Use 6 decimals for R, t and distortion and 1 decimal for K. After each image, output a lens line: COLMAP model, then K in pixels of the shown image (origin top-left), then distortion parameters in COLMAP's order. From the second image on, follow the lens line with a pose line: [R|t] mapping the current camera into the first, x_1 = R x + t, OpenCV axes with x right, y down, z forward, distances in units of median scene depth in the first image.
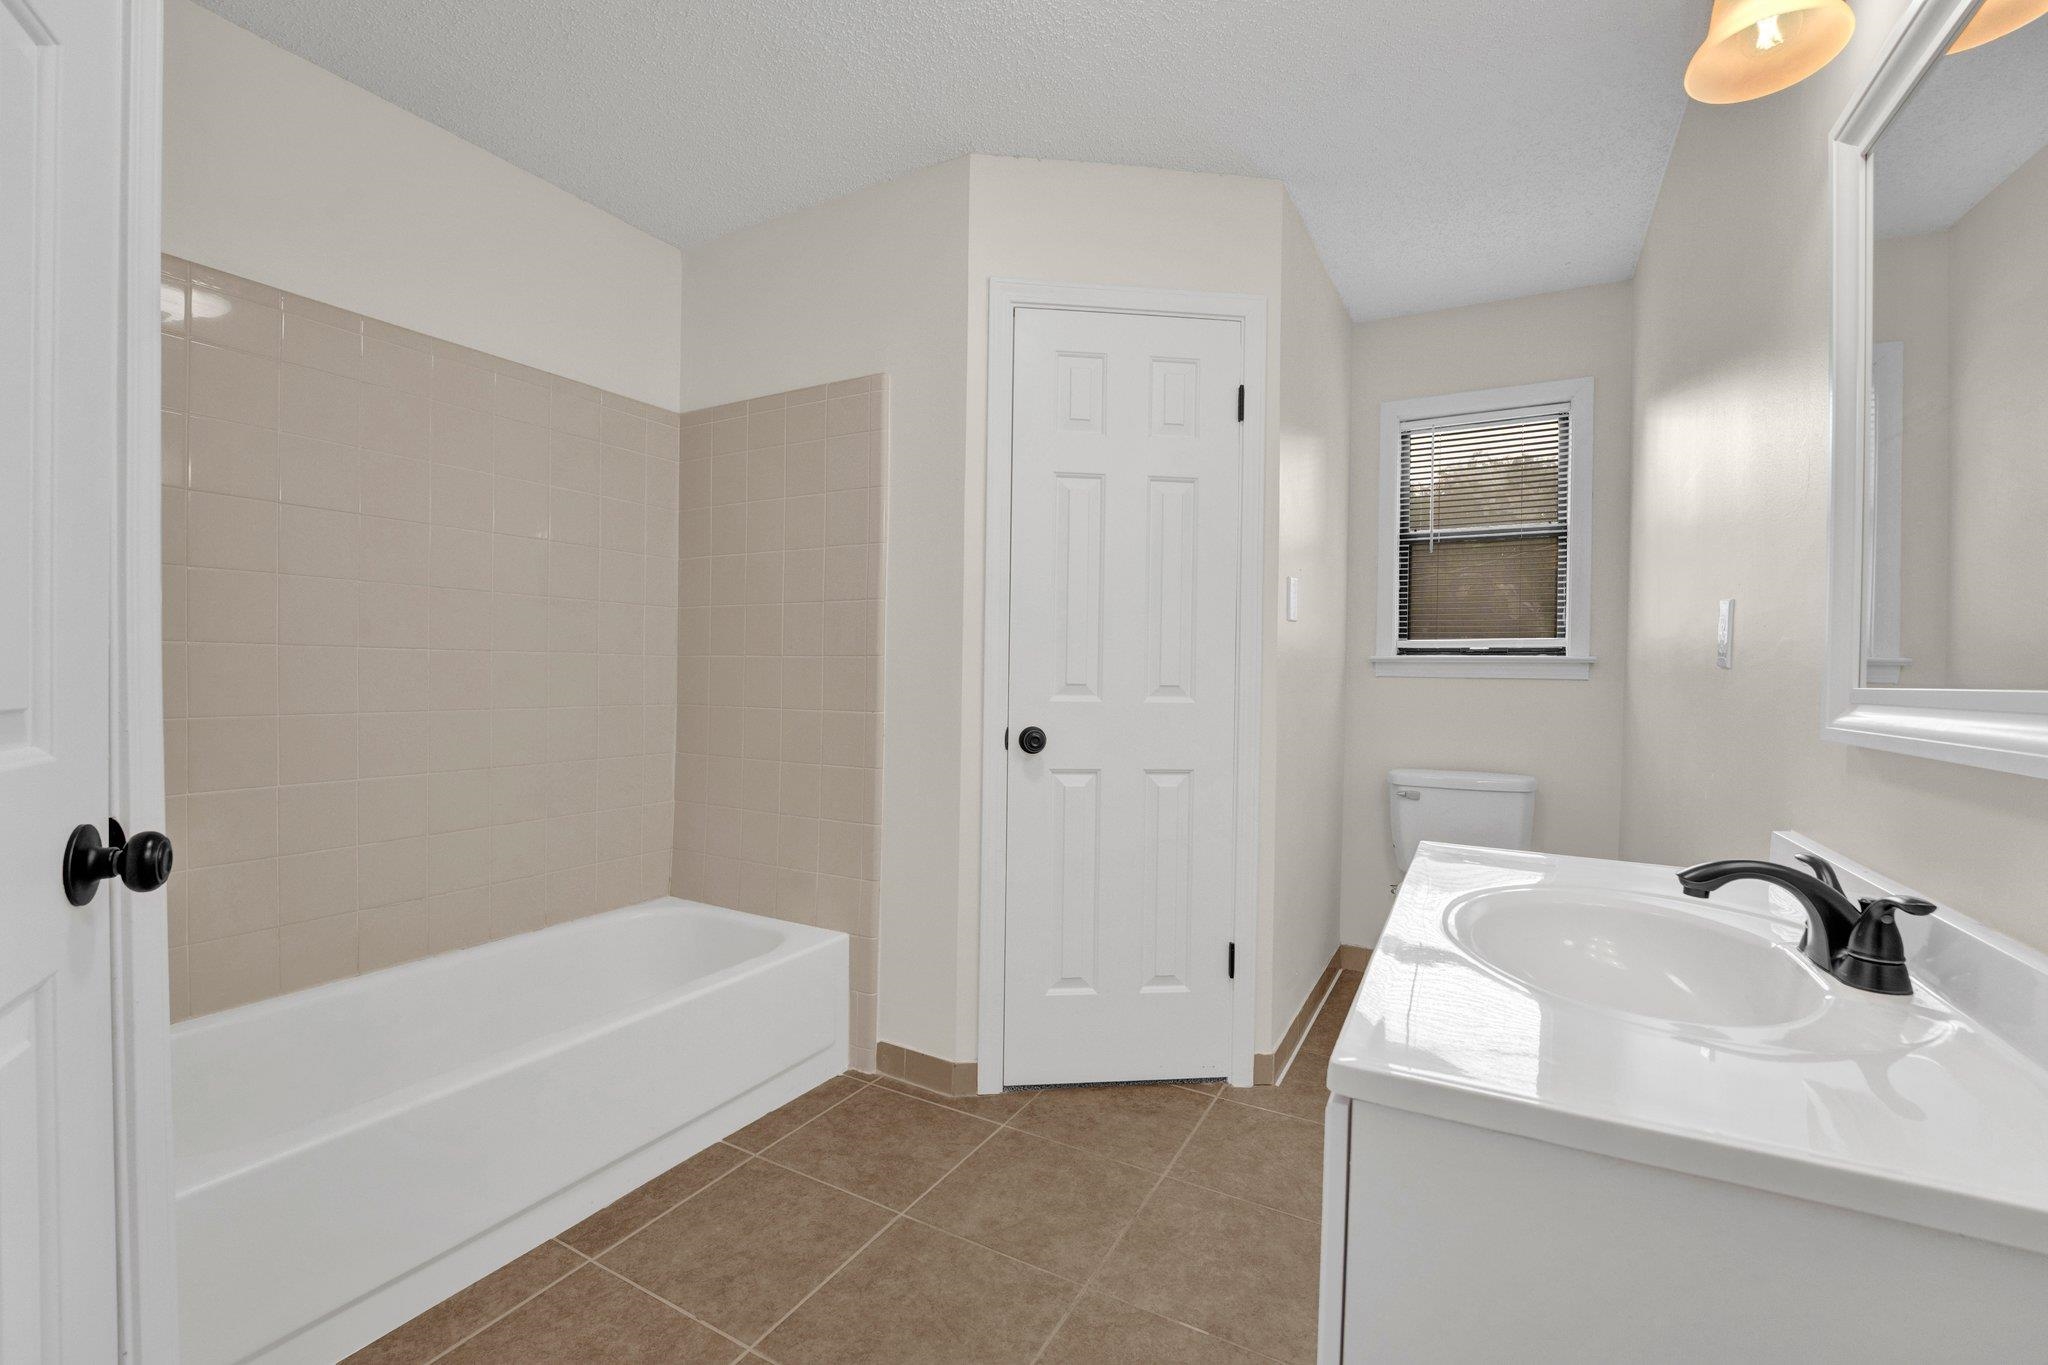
lens RADIAL K [[864.2, 0, 1017.7], [0, 864.2, 676.2], [0, 0, 1]] dist [-0.023898, 0.002580]
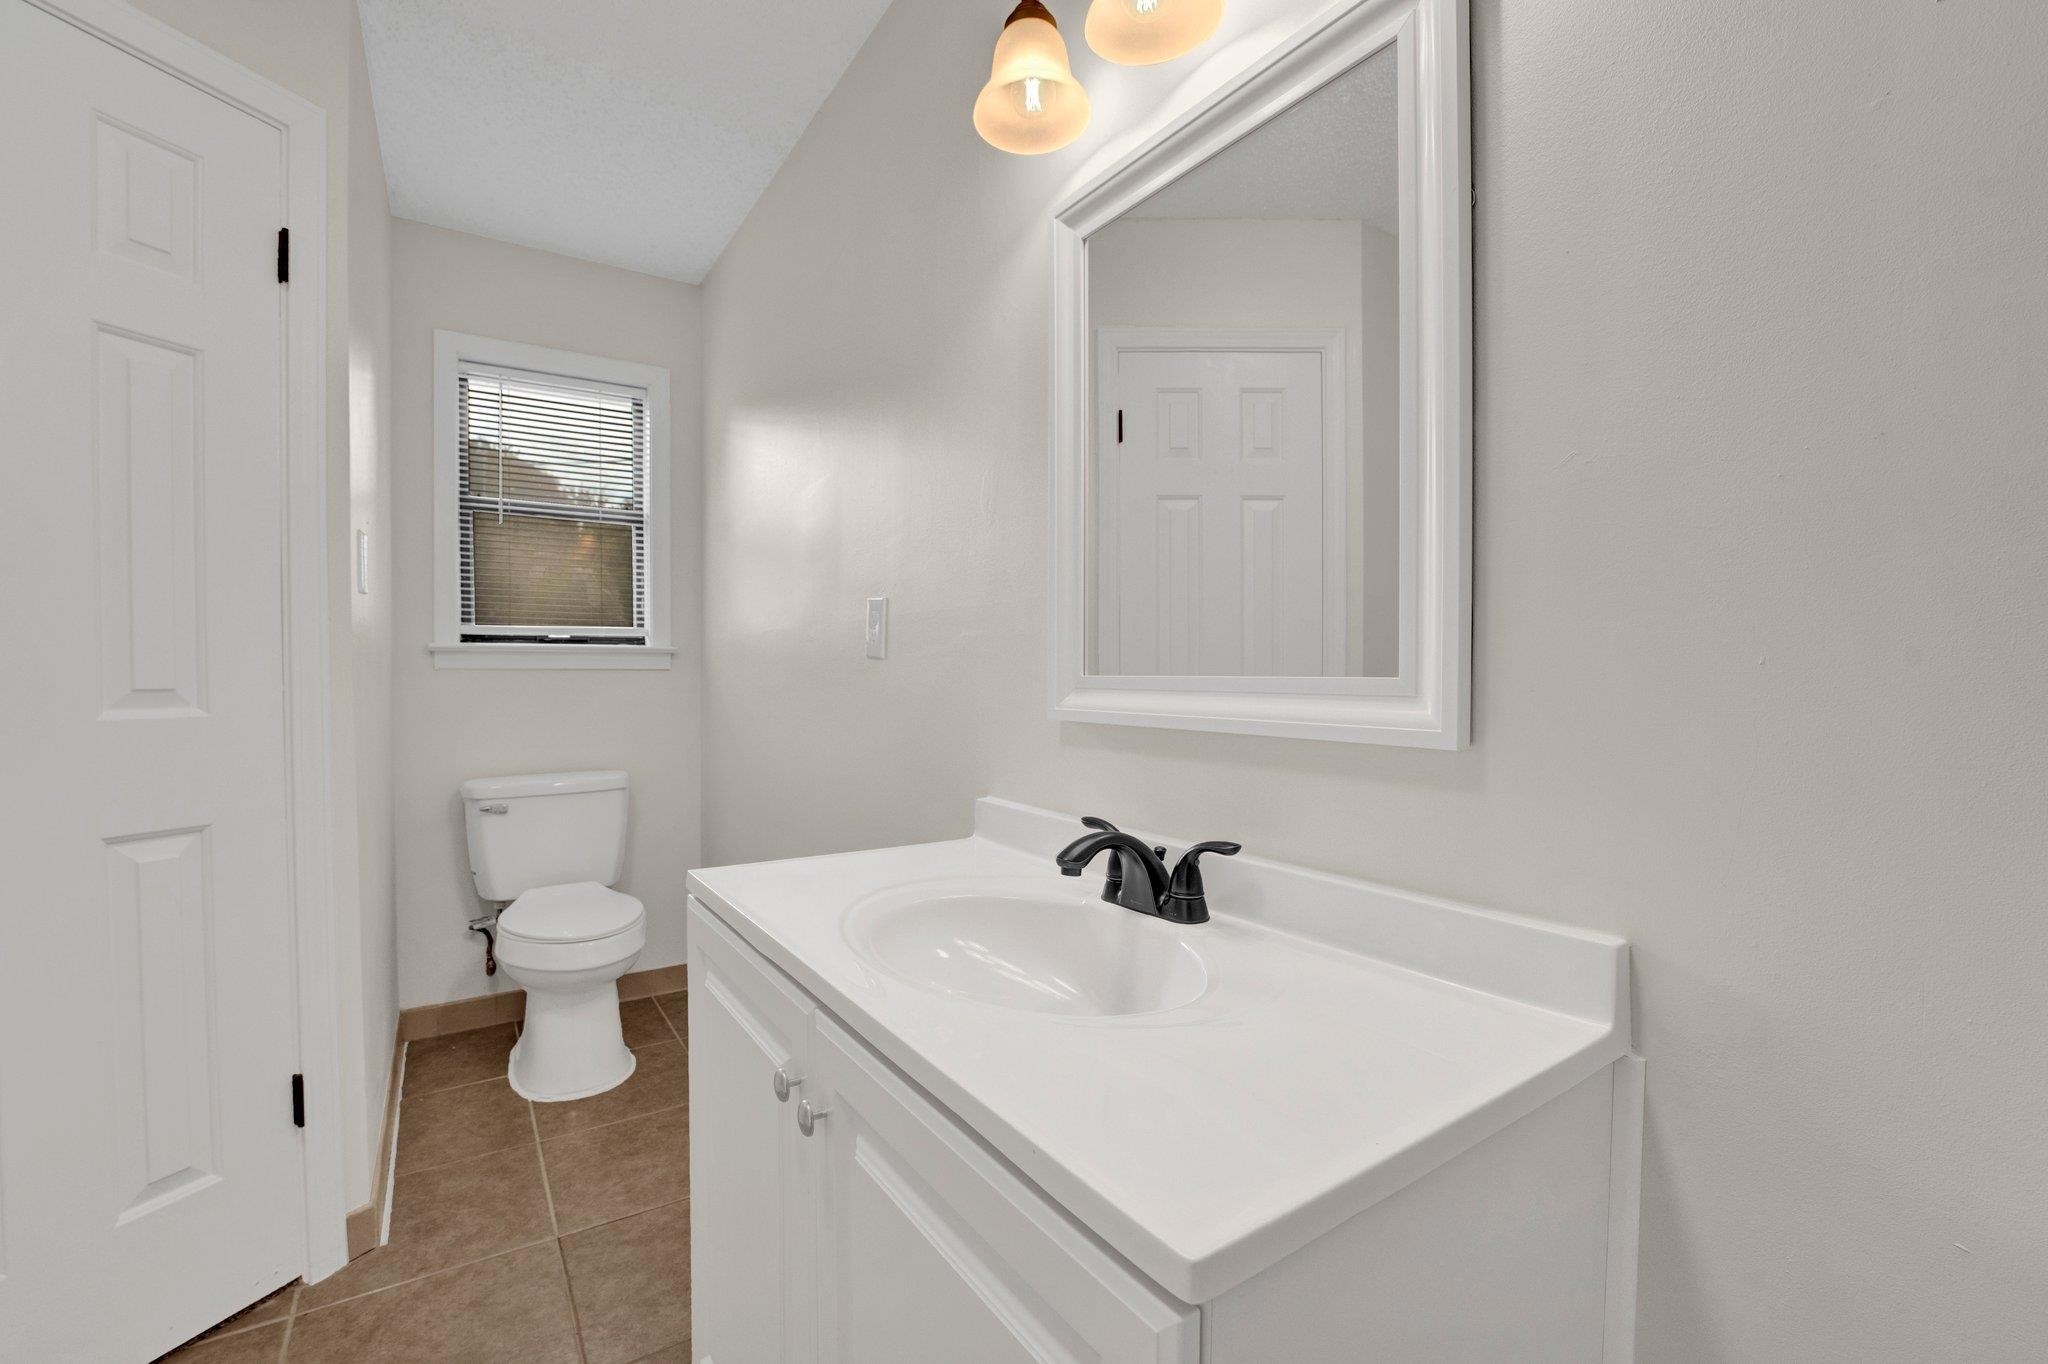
lens RADIAL K [[864.2, 0, 1028.5], [0, 864.2, 686.2], [0, 0, 1]] dist [-0.023898, 0.002580]
pose [[0.455221, -0.031068, 0.889837, -0.048725], [0.009111, 0.999501, 0.030236, -0.002910], [-0.890332, -0.005657, 0.455277, 0.150886]]
